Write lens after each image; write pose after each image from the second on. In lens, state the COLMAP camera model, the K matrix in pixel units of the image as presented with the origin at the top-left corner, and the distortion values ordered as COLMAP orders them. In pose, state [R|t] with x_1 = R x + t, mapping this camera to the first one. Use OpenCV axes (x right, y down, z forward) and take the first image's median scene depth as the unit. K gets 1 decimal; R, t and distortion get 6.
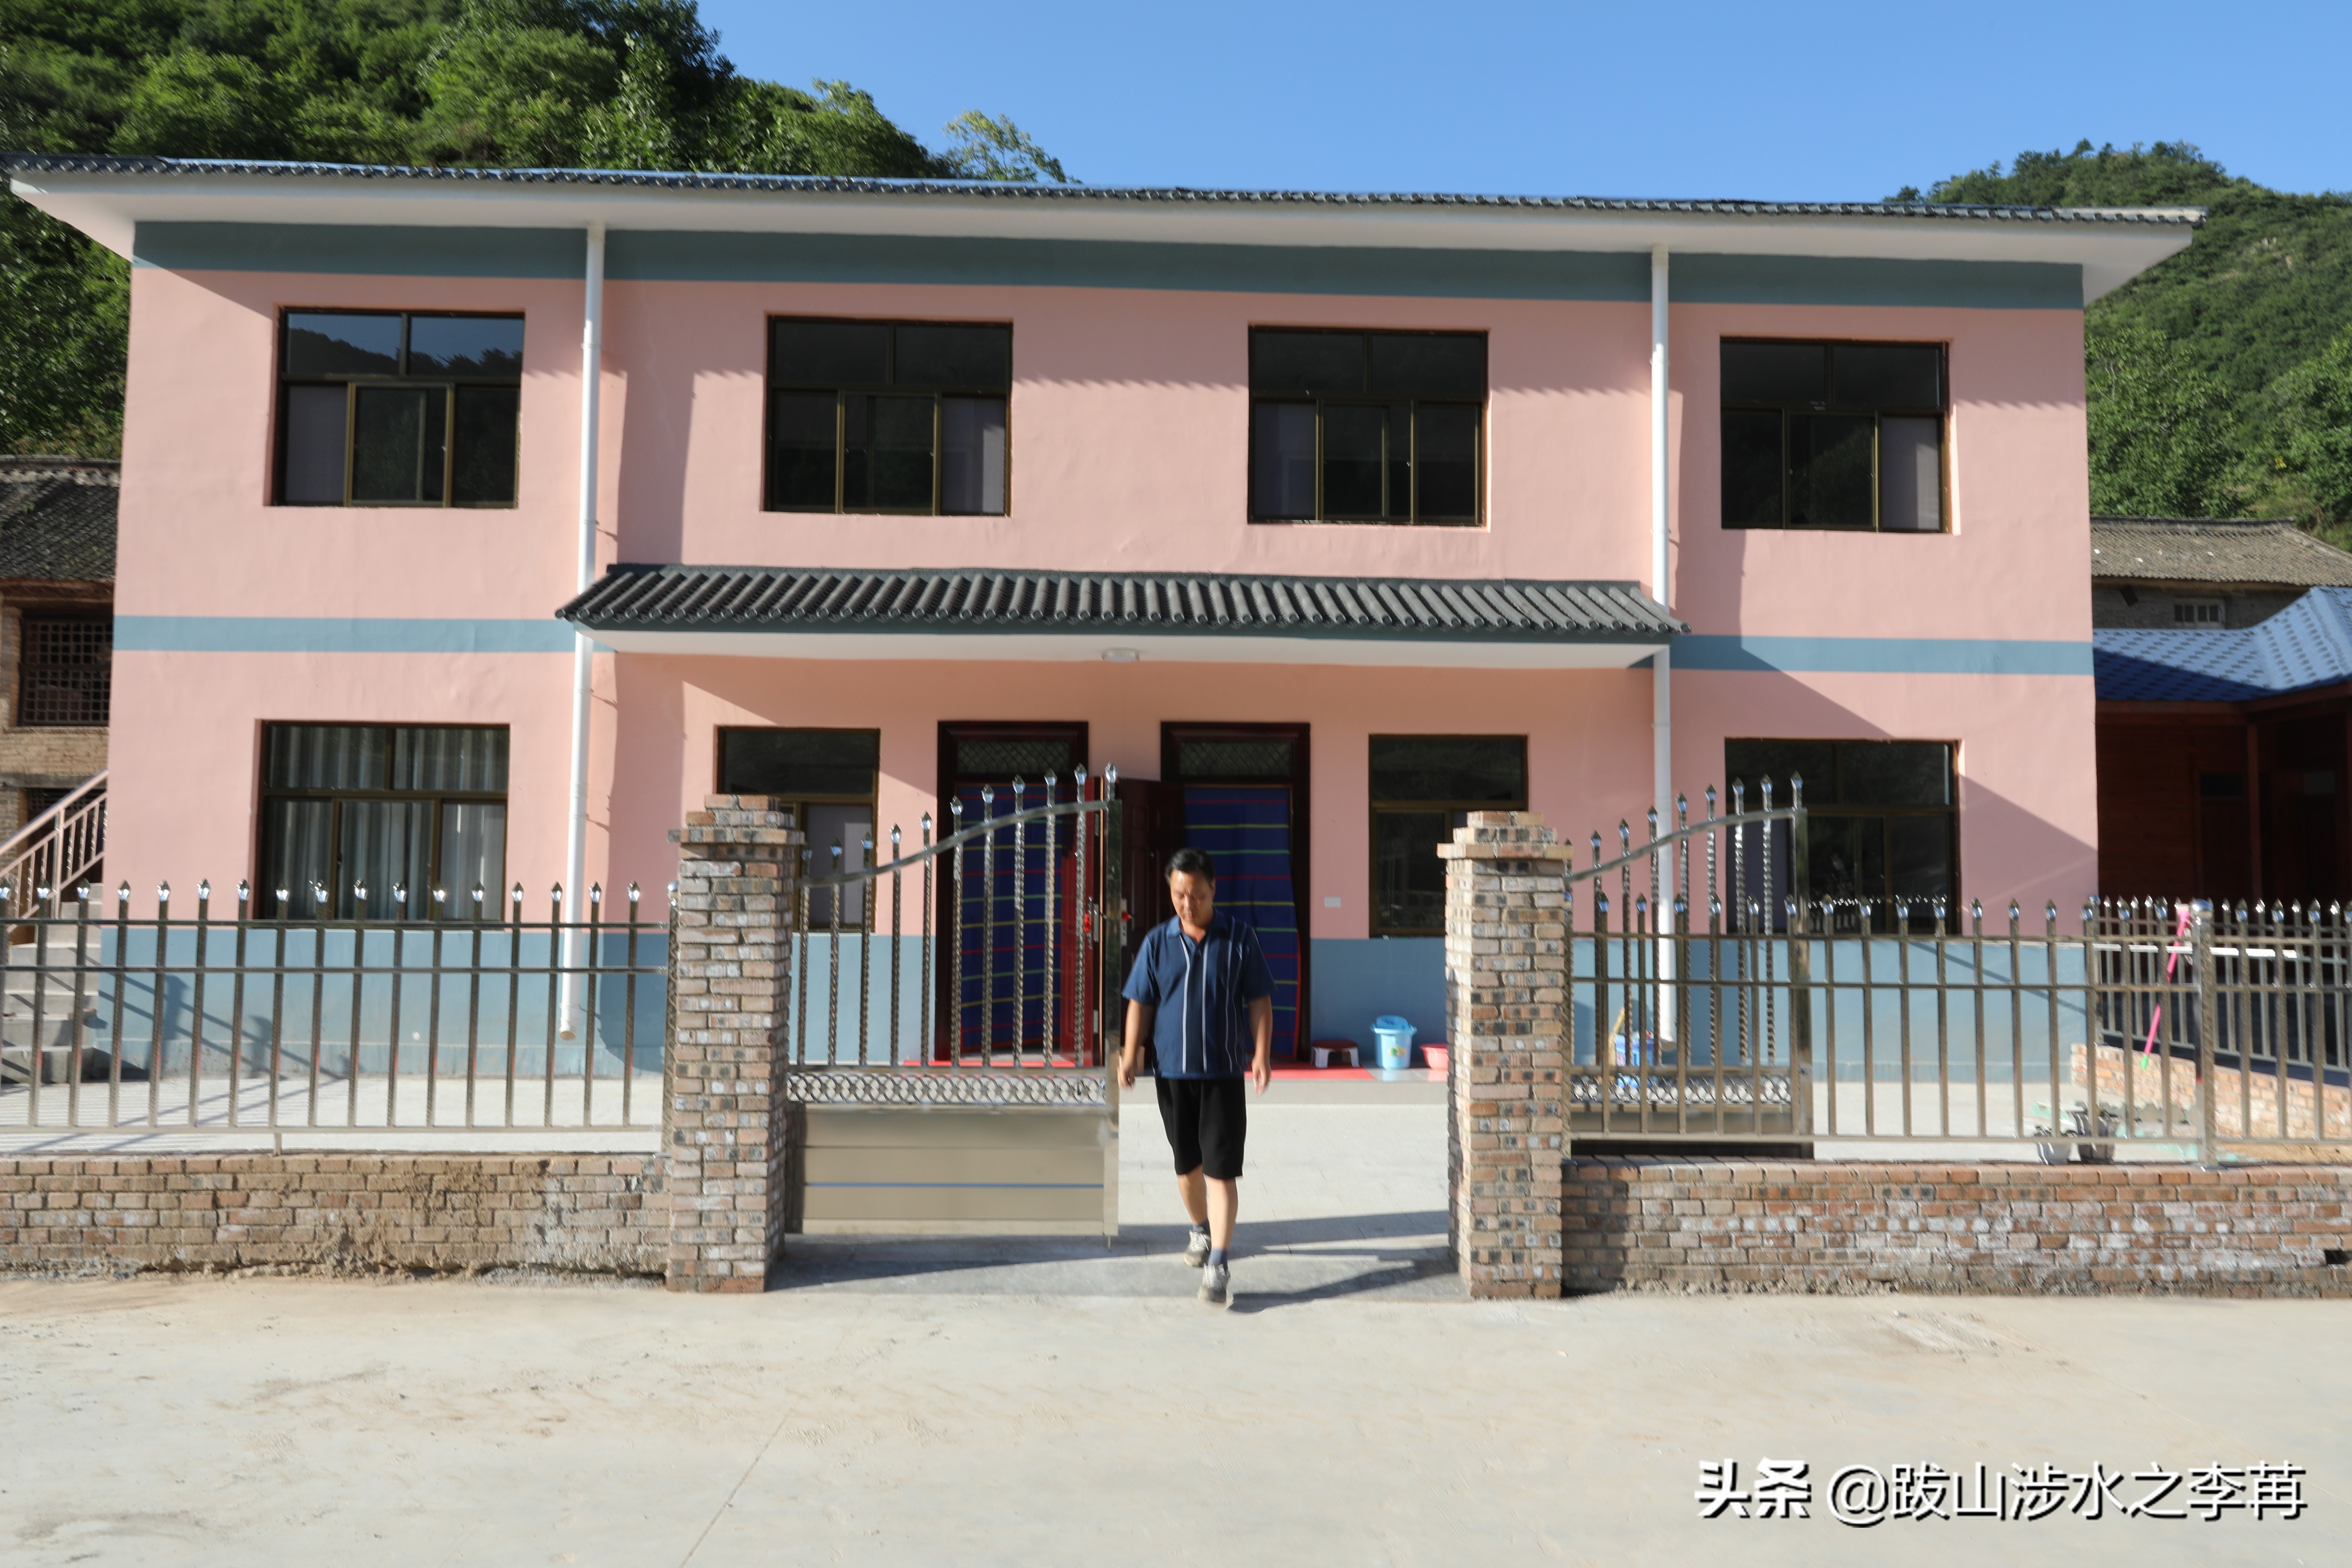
lens RADIAL K [[1577.4, 0, 1176.0], [0, 1577.4, 784.0], [0, 0, 1]] dist [-0.004523, 0.002861]
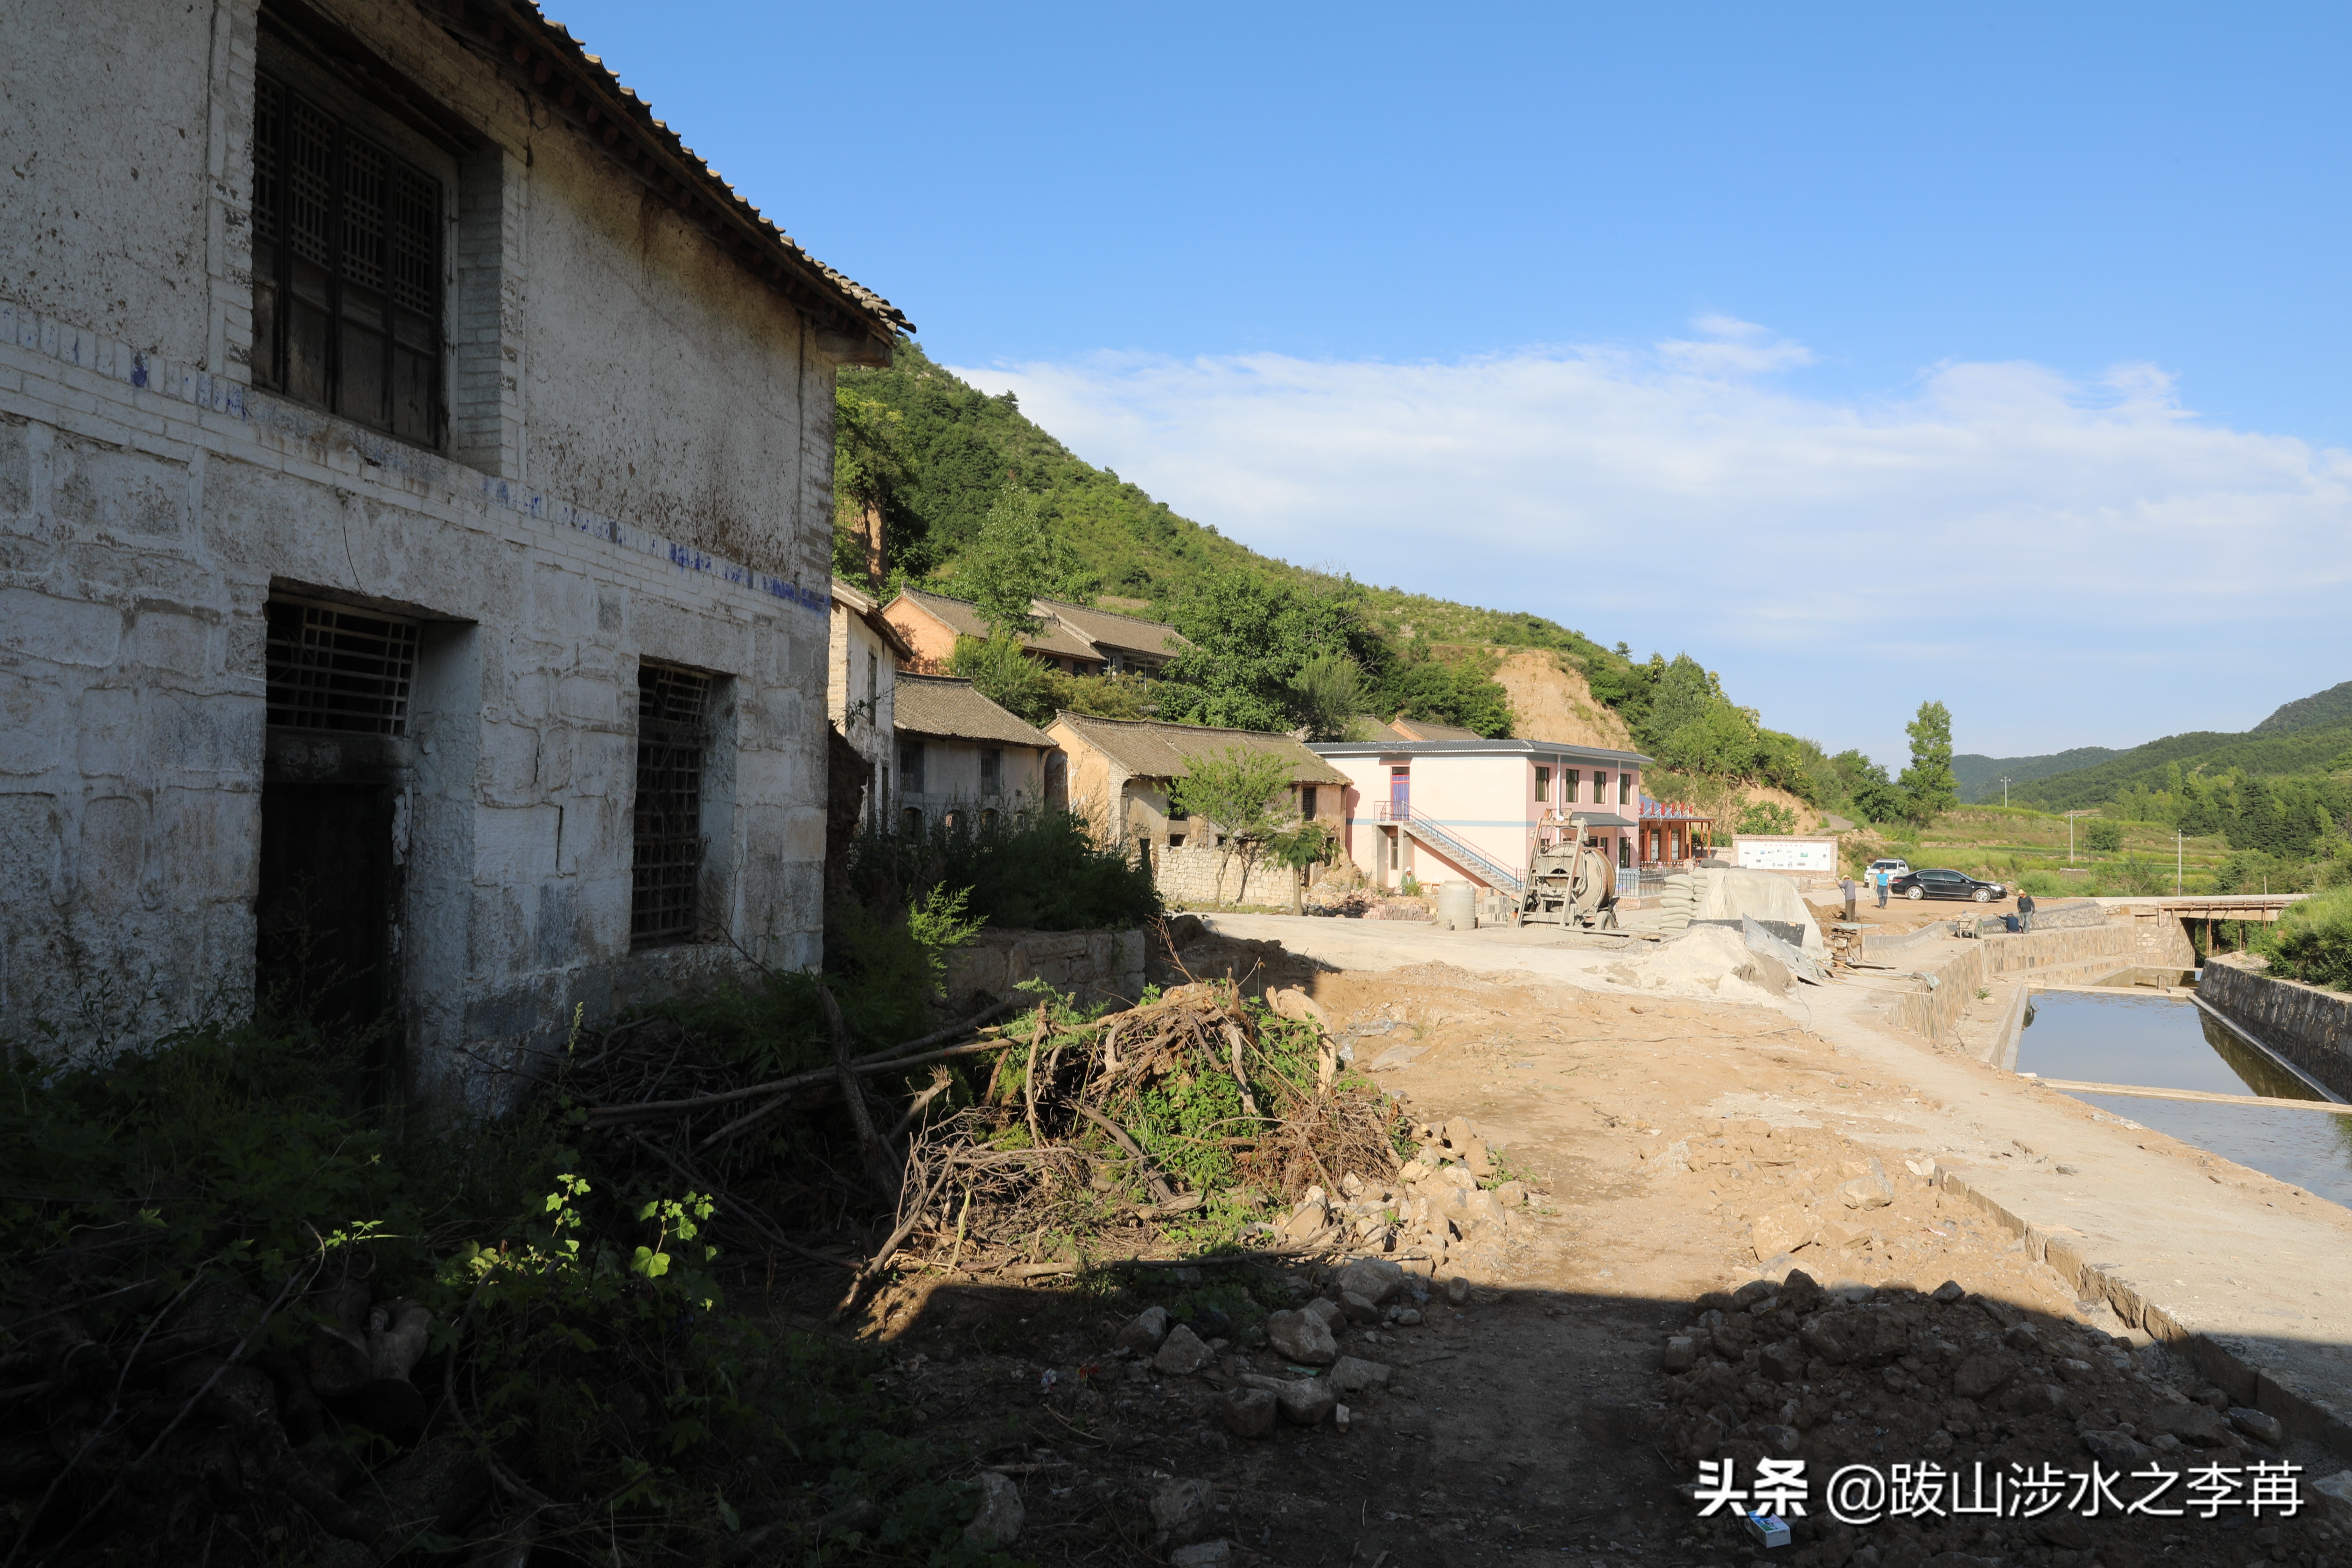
lens RADIAL K [[1577.4, 0, 1176.0], [0, 1577.4, 784.0], [0, 0, 1]] dist [-0.004523, 0.002861]
pose [[0.573616, 0.004436, 0.819113, -0.276706], [-0.050581, 0.998269, 0.030015, -0.015425], [-0.817561, -0.058648, 0.572847, -0.057324]]
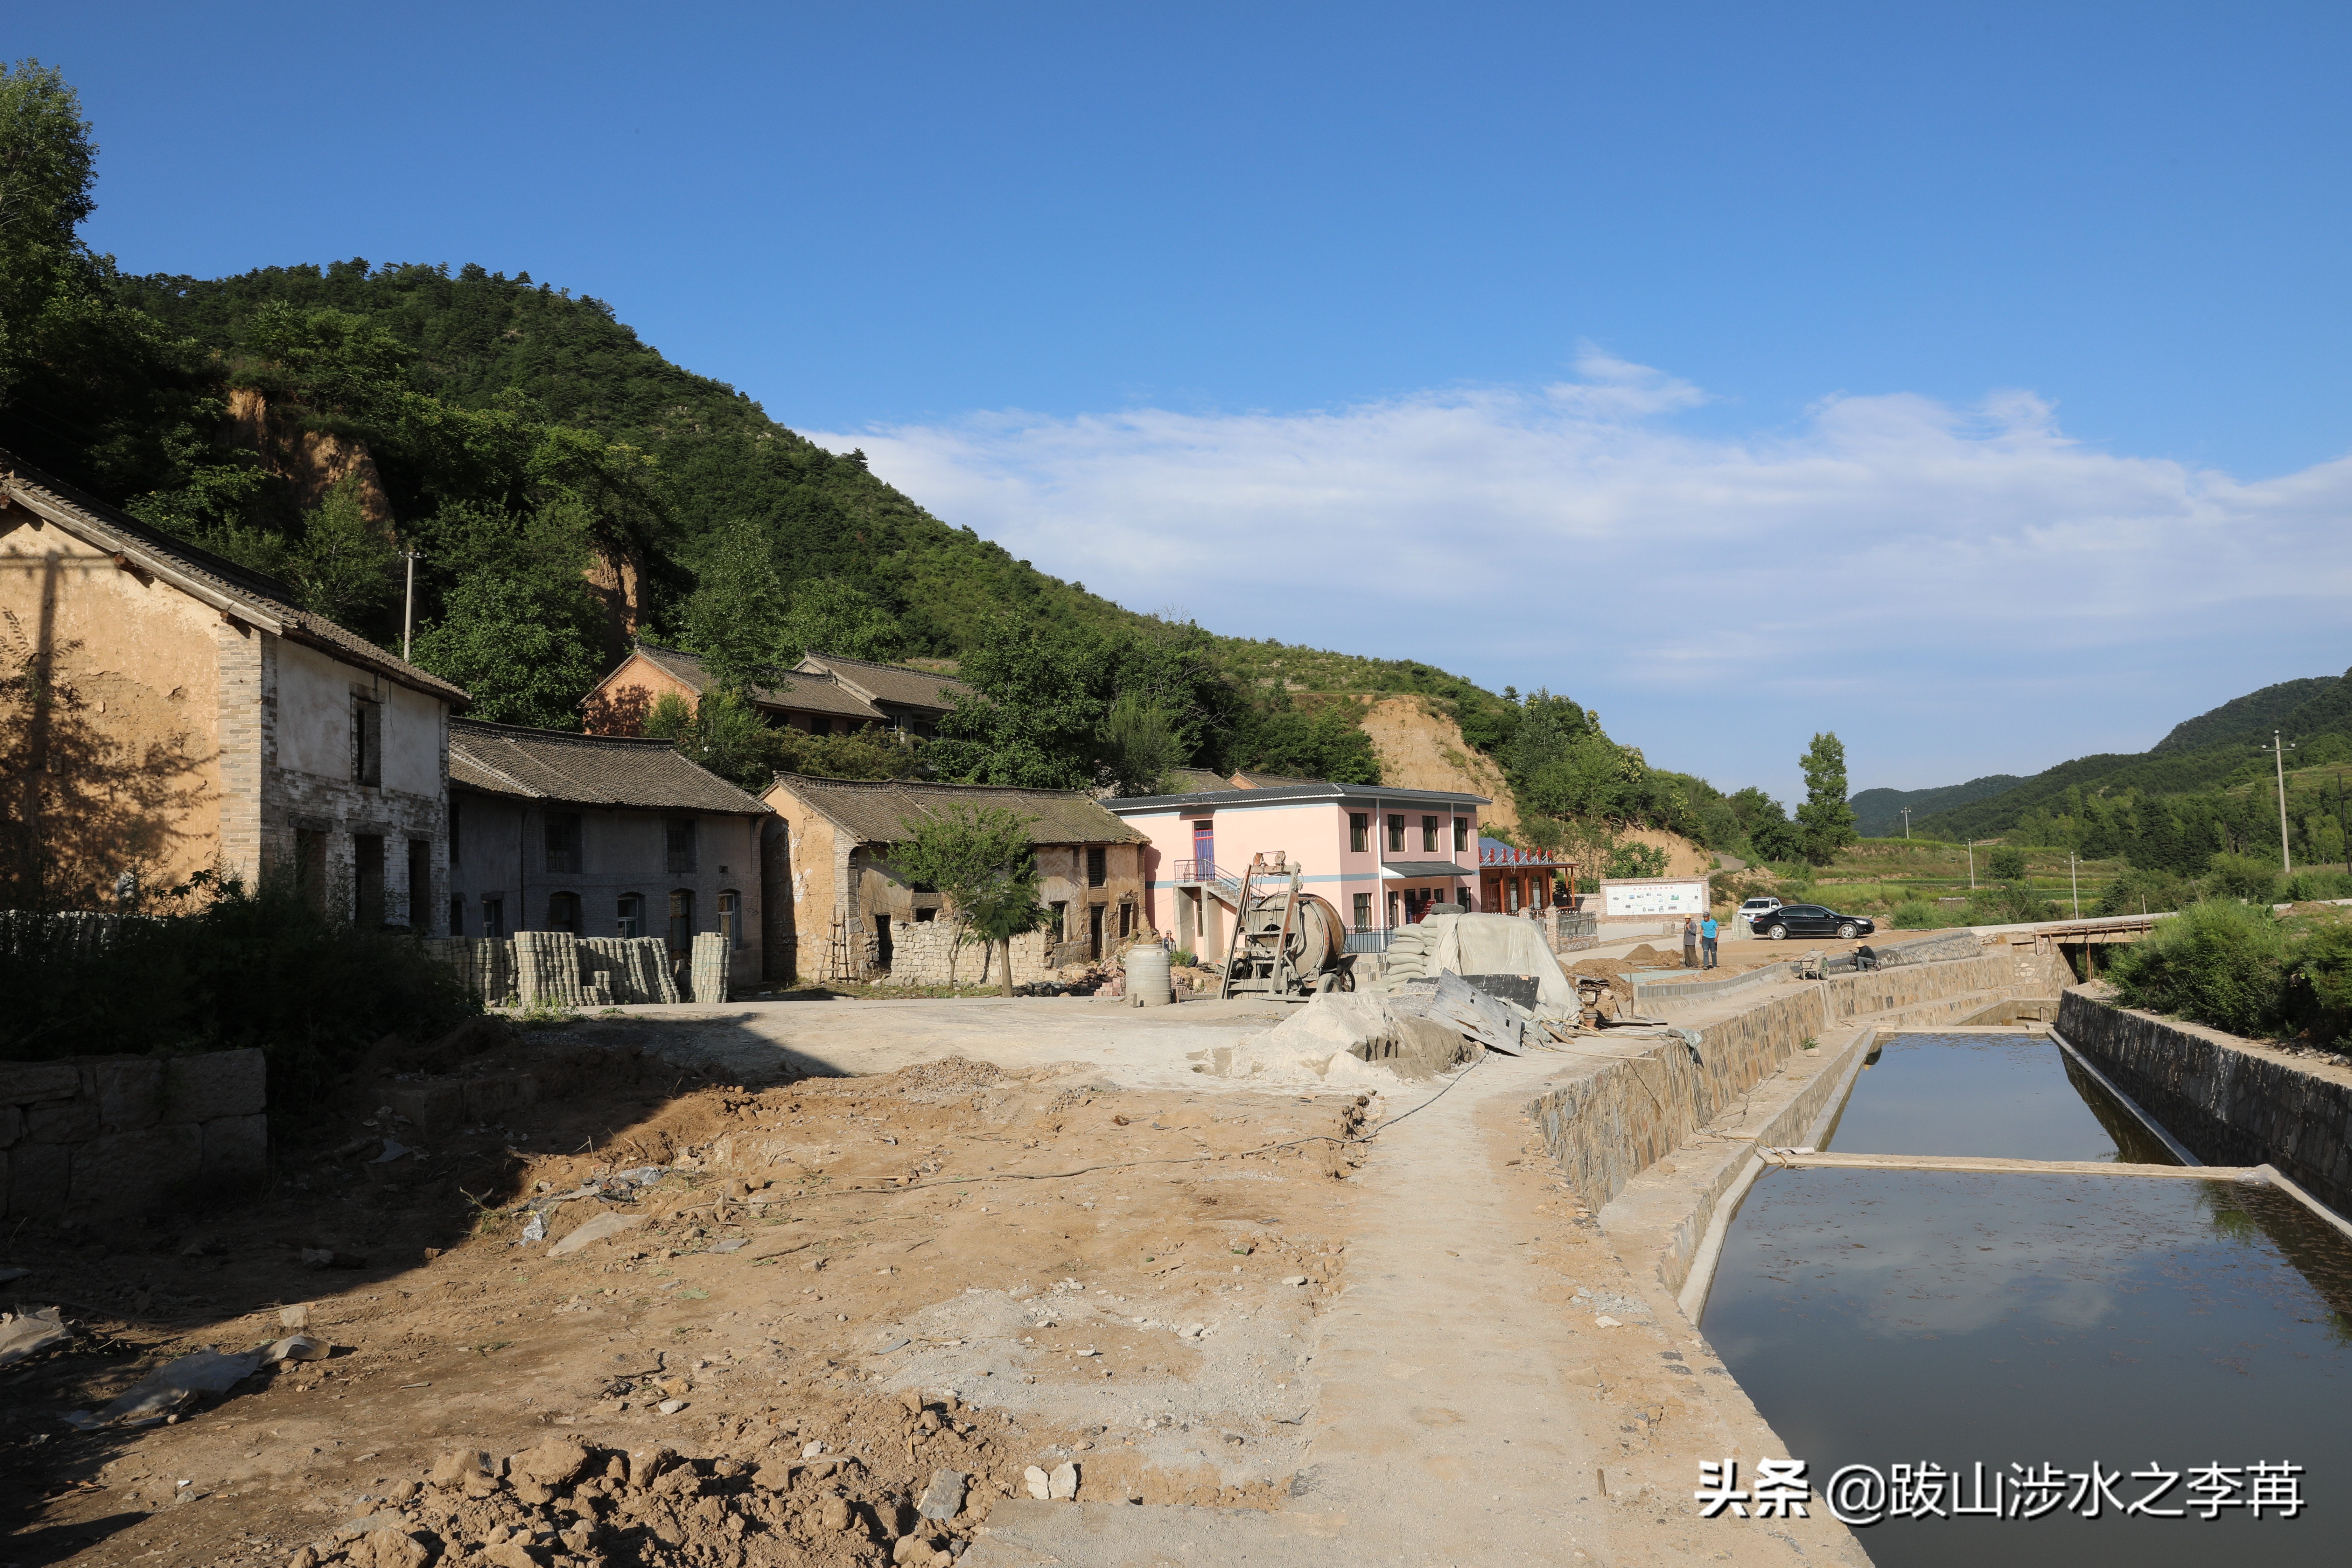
lens RADIAL K [[1651.1, 0, 1192.3], [0, 1651.1, 761.6], [0, 0, 1]] dist [-0.002519, 0.000906]
pose [[0.515336, 0.026518, 0.856578, -0.250373], [-0.003349, 0.999576, -0.028931, -0.013907], [-0.856982, 0.012041, 0.515206, -0.062727]]
